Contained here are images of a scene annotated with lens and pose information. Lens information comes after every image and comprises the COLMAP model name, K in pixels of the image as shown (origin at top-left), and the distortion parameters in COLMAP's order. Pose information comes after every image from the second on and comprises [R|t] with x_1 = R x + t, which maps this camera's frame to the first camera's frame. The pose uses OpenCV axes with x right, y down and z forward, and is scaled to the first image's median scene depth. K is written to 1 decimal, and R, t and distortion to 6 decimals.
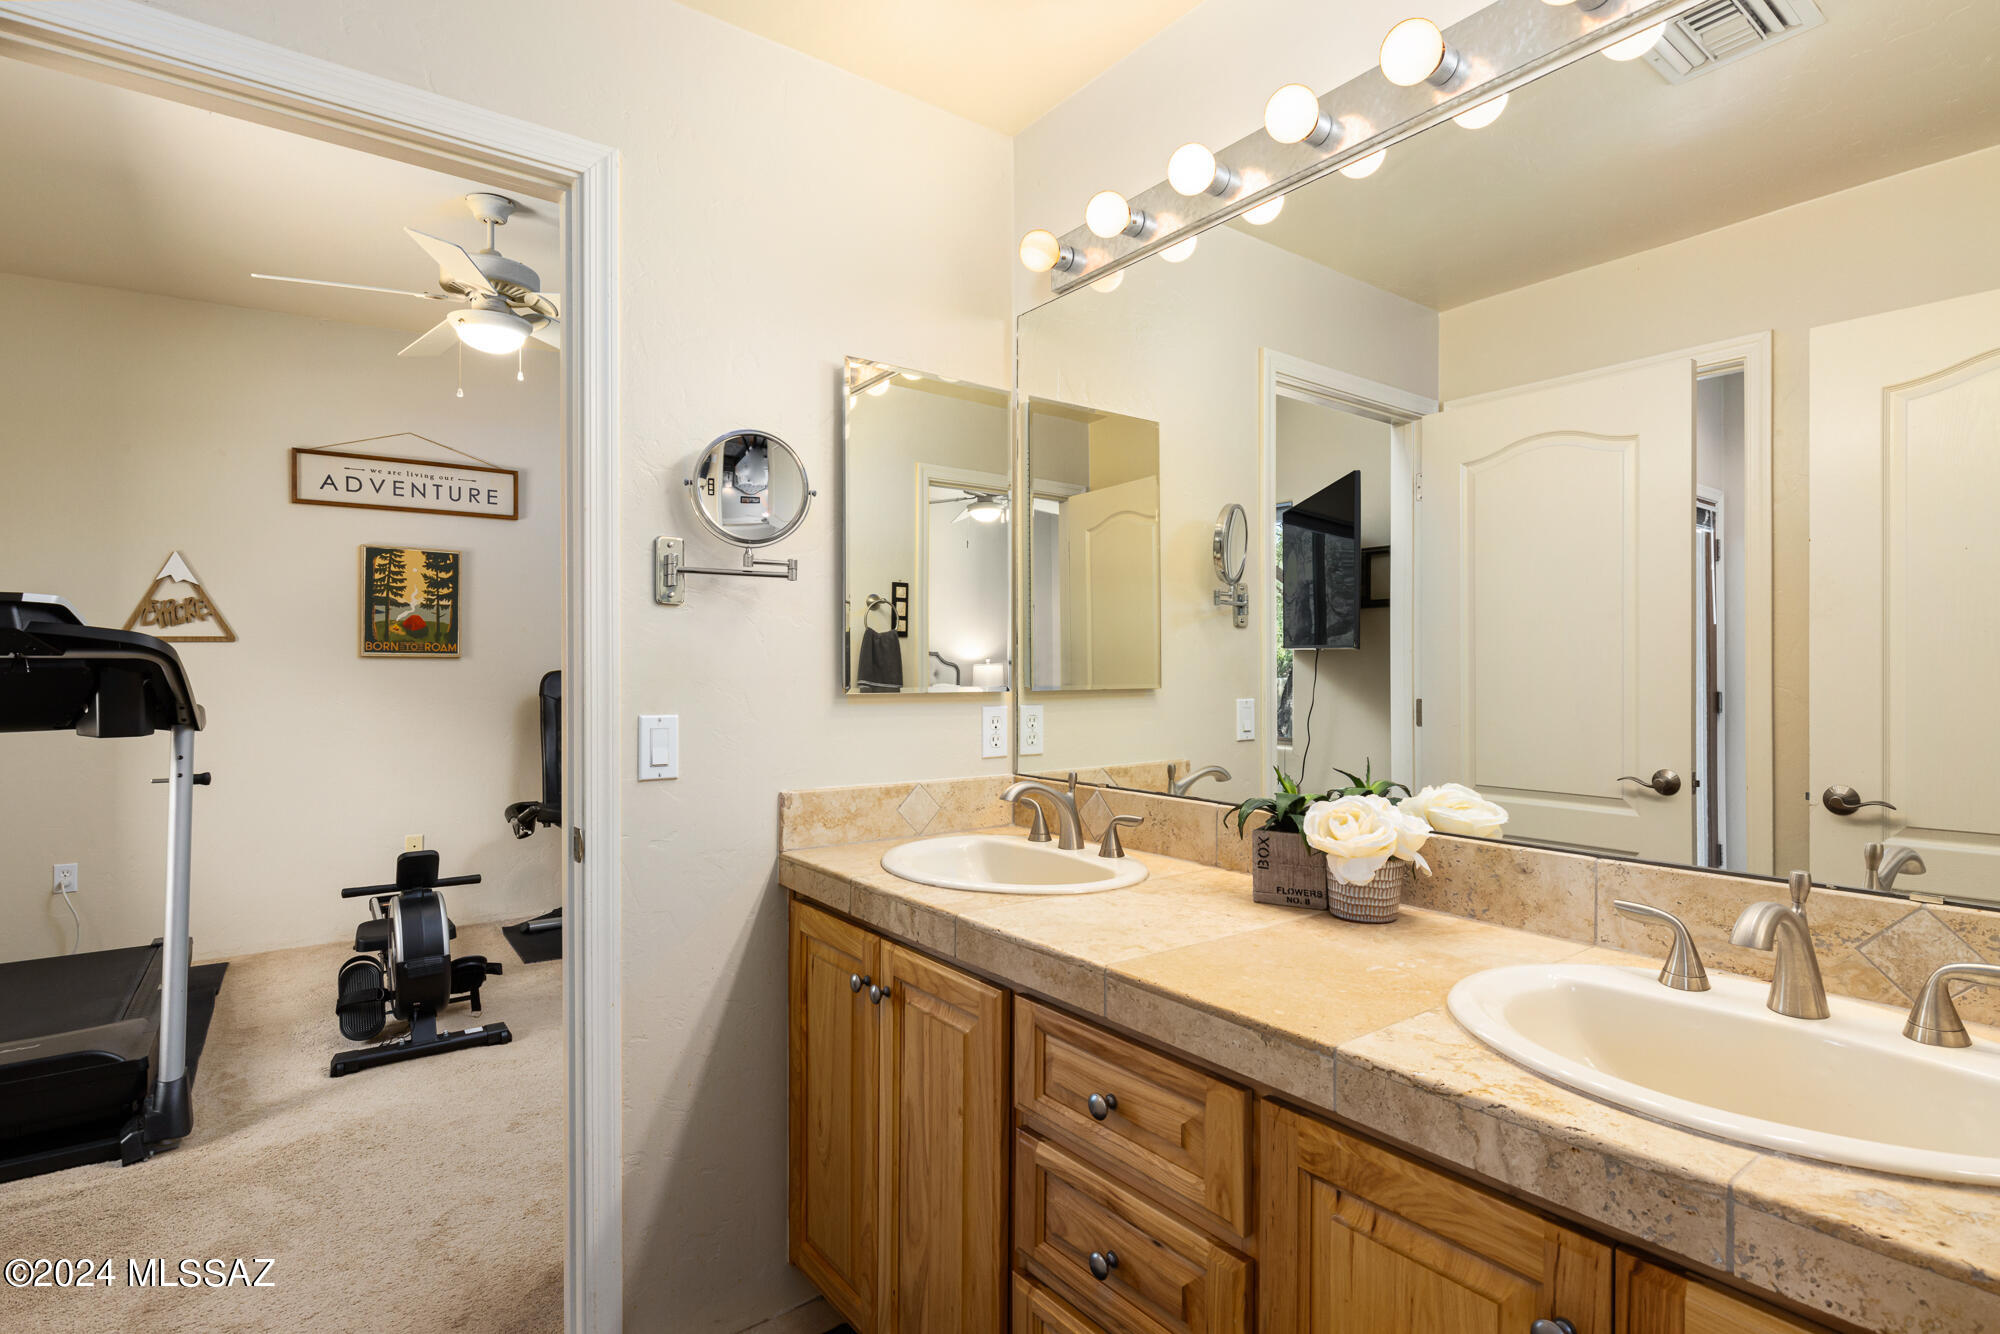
lens RADIAL K [[1016.3, 0, 1005.1], [0, 1016.3, 661.9], [0, 0, 1]] dist [0.041742, 0.001197]
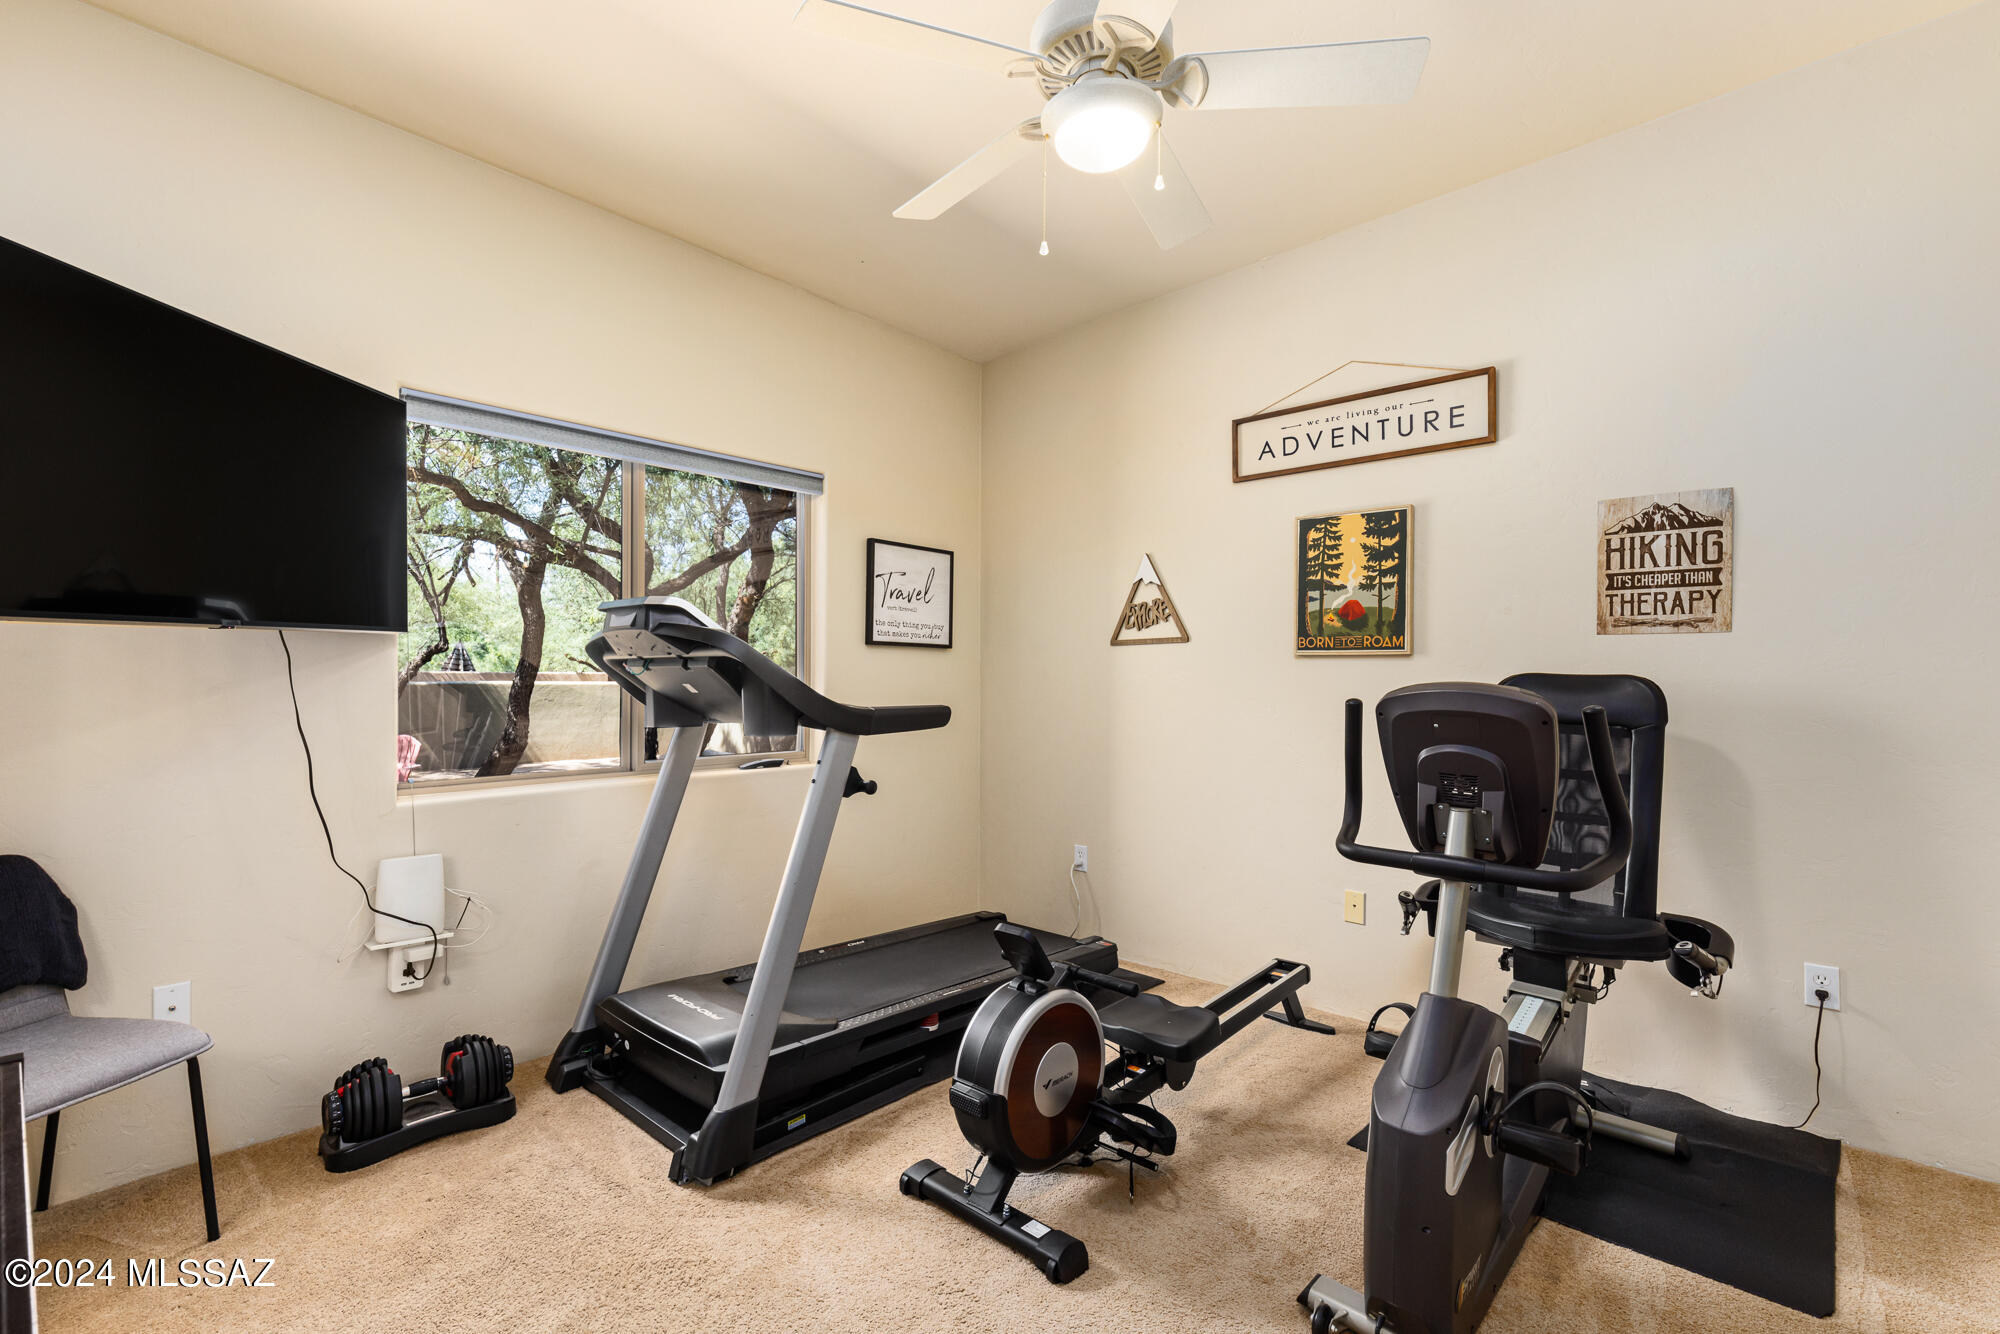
lens RADIAL K [[900.1, 0, 1004.4], [0, 900.1, 671.6], [0, 0, 1]] dist [0.004208, -0.000207]
pose [[0.200693, -0.003827, -0.979647, 0.022320], [0.002828, 0.999990, -0.003327, 0.008725], [0.979650, -0.002103, 0.200702, 0.624336]]
